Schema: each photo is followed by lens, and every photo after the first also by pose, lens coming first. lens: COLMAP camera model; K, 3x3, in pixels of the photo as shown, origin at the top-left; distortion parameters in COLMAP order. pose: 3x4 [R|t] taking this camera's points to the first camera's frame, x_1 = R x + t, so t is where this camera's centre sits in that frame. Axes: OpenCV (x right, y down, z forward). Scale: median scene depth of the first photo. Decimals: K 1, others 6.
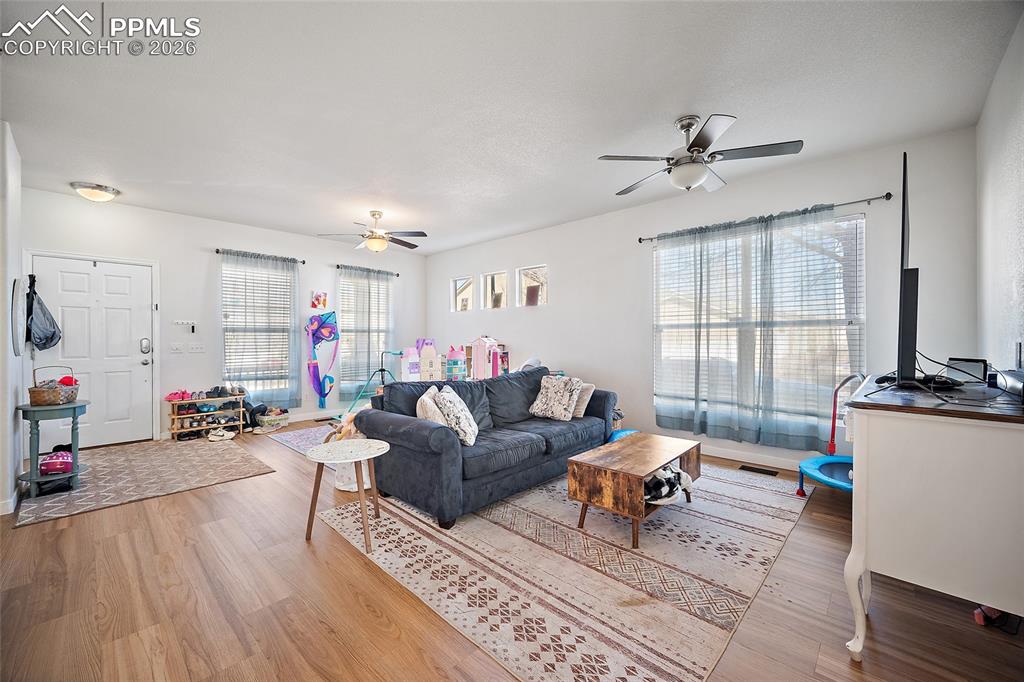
lens RADIAL K [[406.9, 0, 515.2], [0, 406.9, 342.0], [0, 0, 1]] dist [-0.008200, 0.001385]
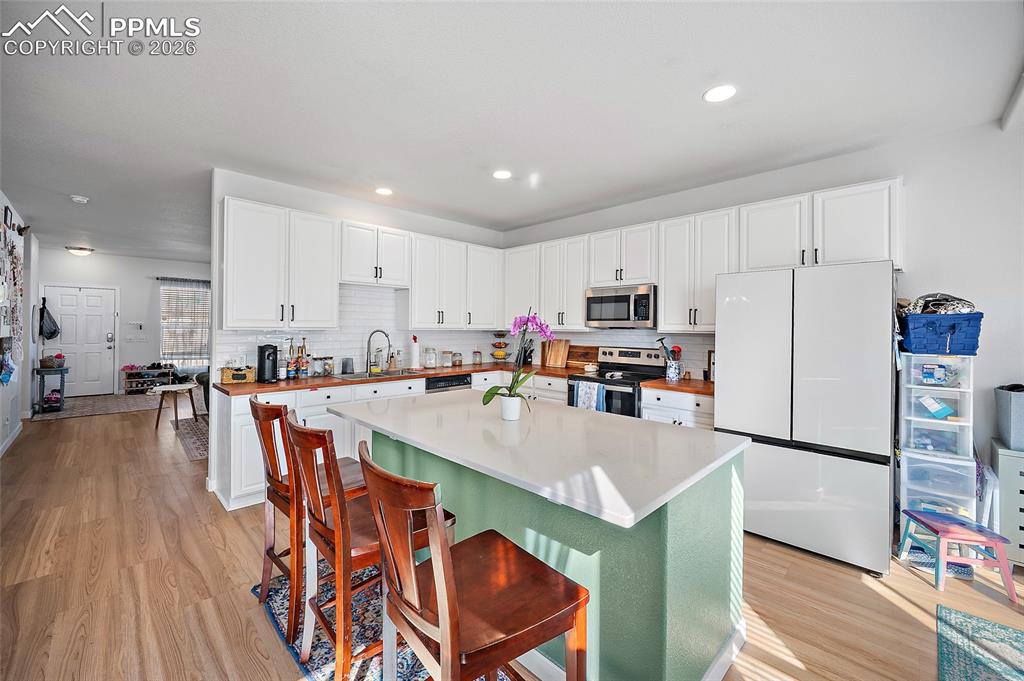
lens RADIAL K [[406.9, 0, 509.4], [0, 406.9, 325.2], [0, 0, 1]] dist [-0.008200, 0.001385]
pose [[0.999611, 0.007012, -0.026996, 0.767044], [-0.007445, 0.999845, -0.015972, -0.025801], [0.026880, 0.016166, 0.999508, -0.613223]]
